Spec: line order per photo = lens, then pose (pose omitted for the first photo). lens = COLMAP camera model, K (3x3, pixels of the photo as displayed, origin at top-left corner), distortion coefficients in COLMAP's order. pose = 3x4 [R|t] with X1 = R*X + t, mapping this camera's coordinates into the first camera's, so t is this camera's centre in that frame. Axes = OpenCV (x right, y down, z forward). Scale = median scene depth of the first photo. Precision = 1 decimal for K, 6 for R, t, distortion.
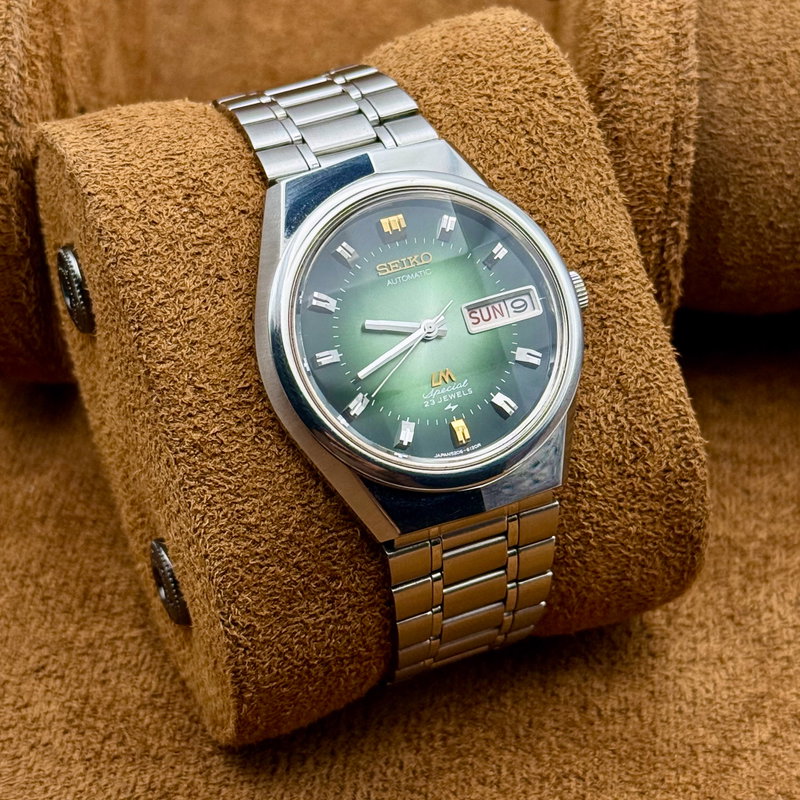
lens RADIAL K [[2255.9, 0, 412.0], [0, 2255.9, 381.7], [0, 0, 1]] dist [0.080226, -0.049958]
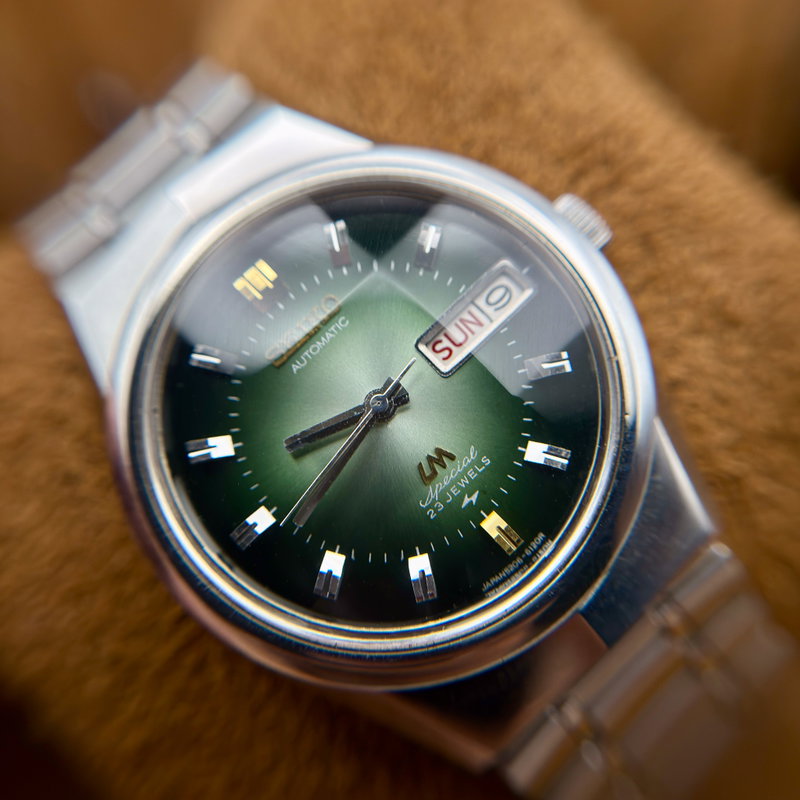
lens RADIAL K [[975.7, 0, 395.9], [0, 975.7, 400.0], [0, 0, 1]] dist [0.971680, -0.003215]
pose [[0.855504, -0.451822, -0.252923, 0.078852], [0.475234, 0.879078, 0.037074, -0.031759], [0.205588, -0.151914, 0.966776, 0.708053]]
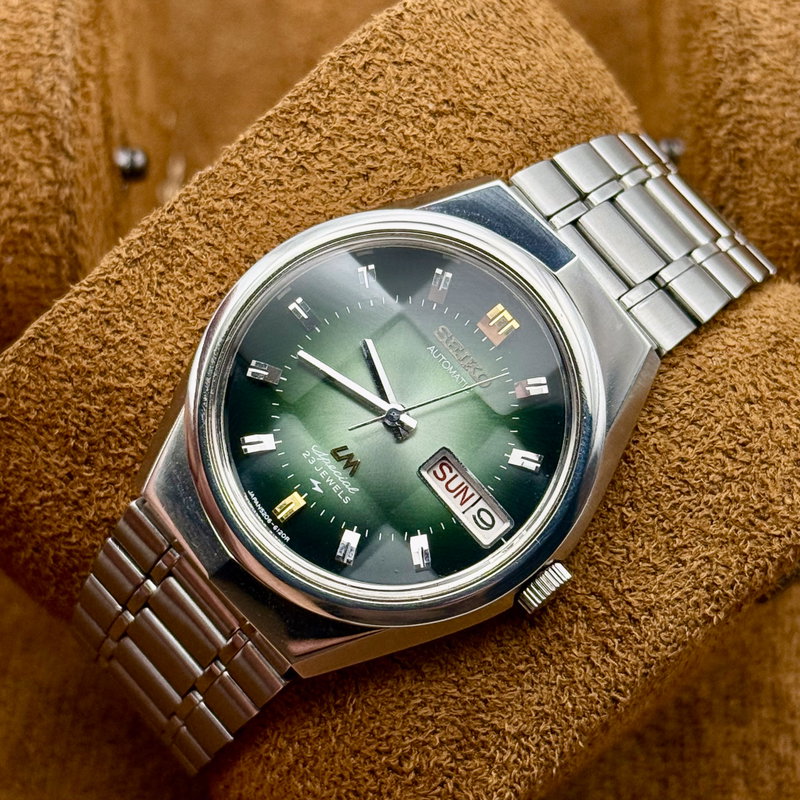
lens RADIAL K [[2591.0, 0, 428.6], [0, 2591.0, 401.8], [0, 0, 1]] dist [0.041444, 0.716646]
pose [[0.352651, 0.836410, -0.419589, 0.368219], [-0.872381, 0.456072, 0.175926, -0.185994], [0.338509, 0.304001, 0.890503, 0.201228]]
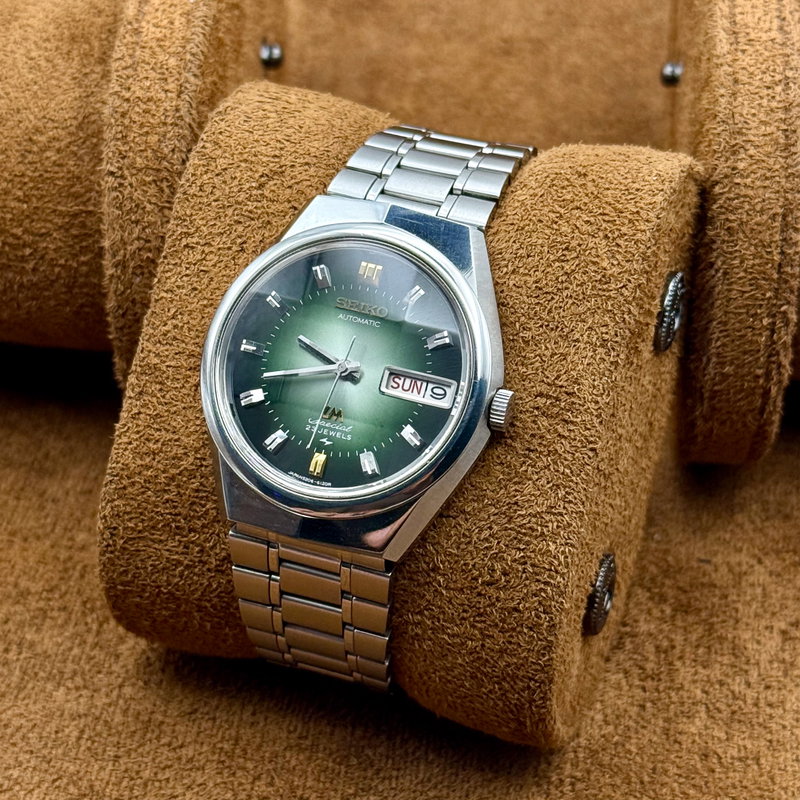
lens RADIAL K [[2255.9, 0, 412.0], [0, 2255.9, 381.7], [0, 0, 1]] dist [0.080226, -0.049958]
pose [[0.719695, 0.444958, -0.532965, 0.591968], [-0.449177, 0.883747, 0.131265, -0.169205], [0.529414, 0.144925, 0.835894, 0.105049]]
